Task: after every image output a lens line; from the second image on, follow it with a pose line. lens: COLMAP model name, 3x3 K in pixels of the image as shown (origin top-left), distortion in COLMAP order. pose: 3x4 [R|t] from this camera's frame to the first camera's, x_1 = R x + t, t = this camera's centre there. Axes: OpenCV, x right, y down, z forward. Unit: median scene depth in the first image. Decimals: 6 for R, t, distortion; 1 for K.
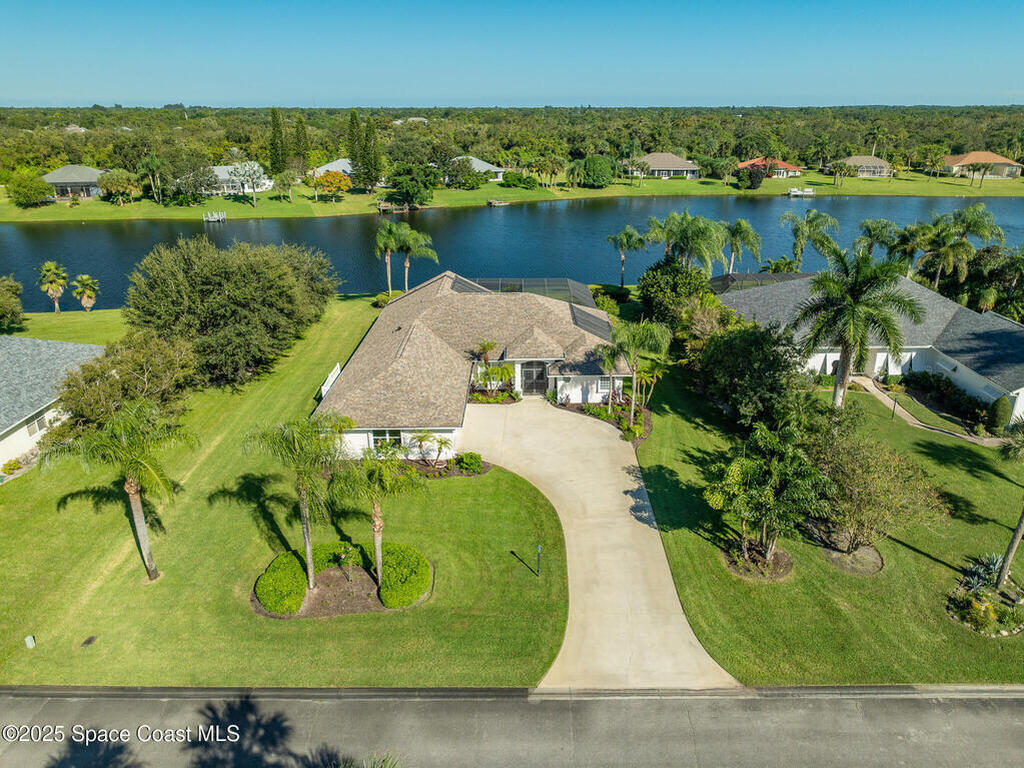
lens RADIAL K [[738.9, 0, 512.0], [0, 738.9, 384.0], [0, 0, 1]] dist [-0.002043, 0.009244]
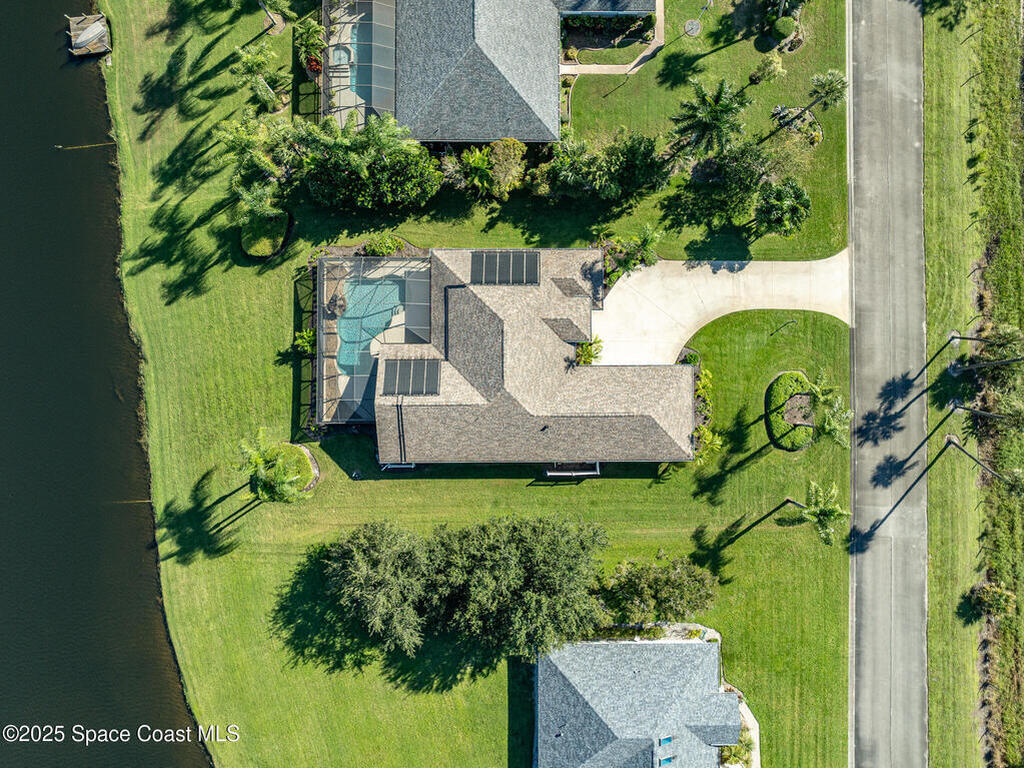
lens RADIAL K [[738.9, 0, 512.0], [0, 738.9, 384.0], [0, 0, 1]] dist [-0.002043, 0.009244]
pose [[-0.020045, -0.999785, 0.005224, -0.025515], [0.309928, -0.001246, 0.950759, -0.376171], [-0.950549, 0.020677, 0.309887, 0.201000]]
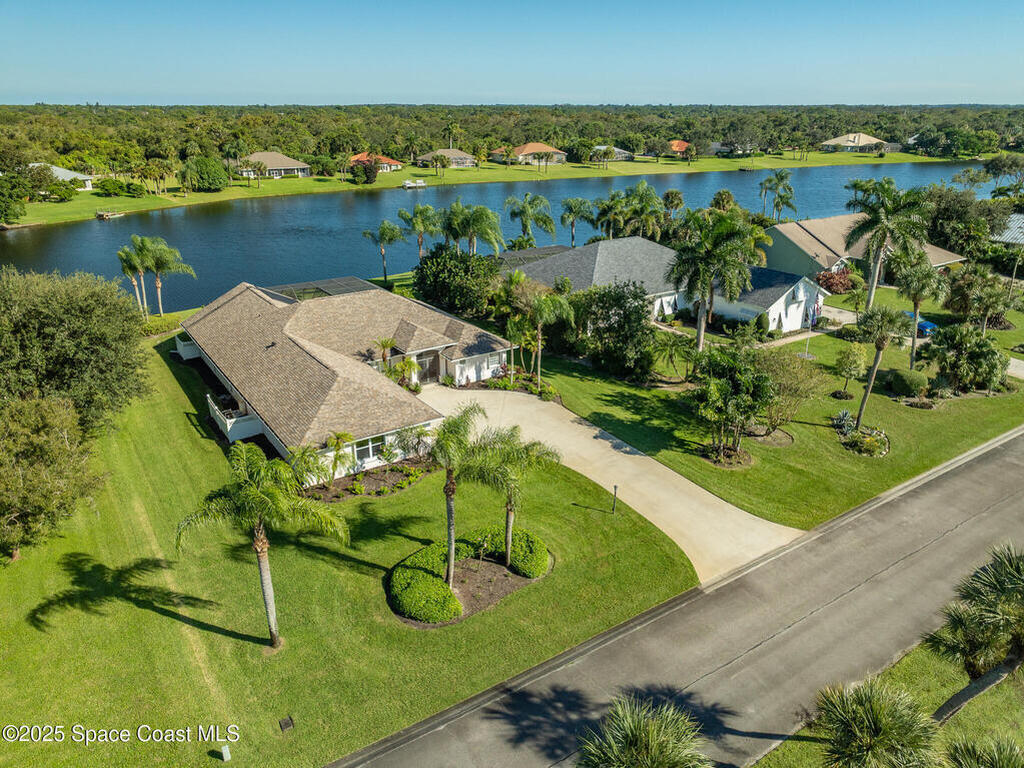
lens RADIAL K [[738.9, 0, 512.0], [0, 738.9, 384.0], [0, 0, 1]] dist [-0.002043, 0.009244]
pose [[0.826693, -0.197442, 0.526873, -0.120130], [0.196474, 0.978762, 0.058504, -0.006460], [-0.527234, 0.055152, 0.847928, 0.017857]]
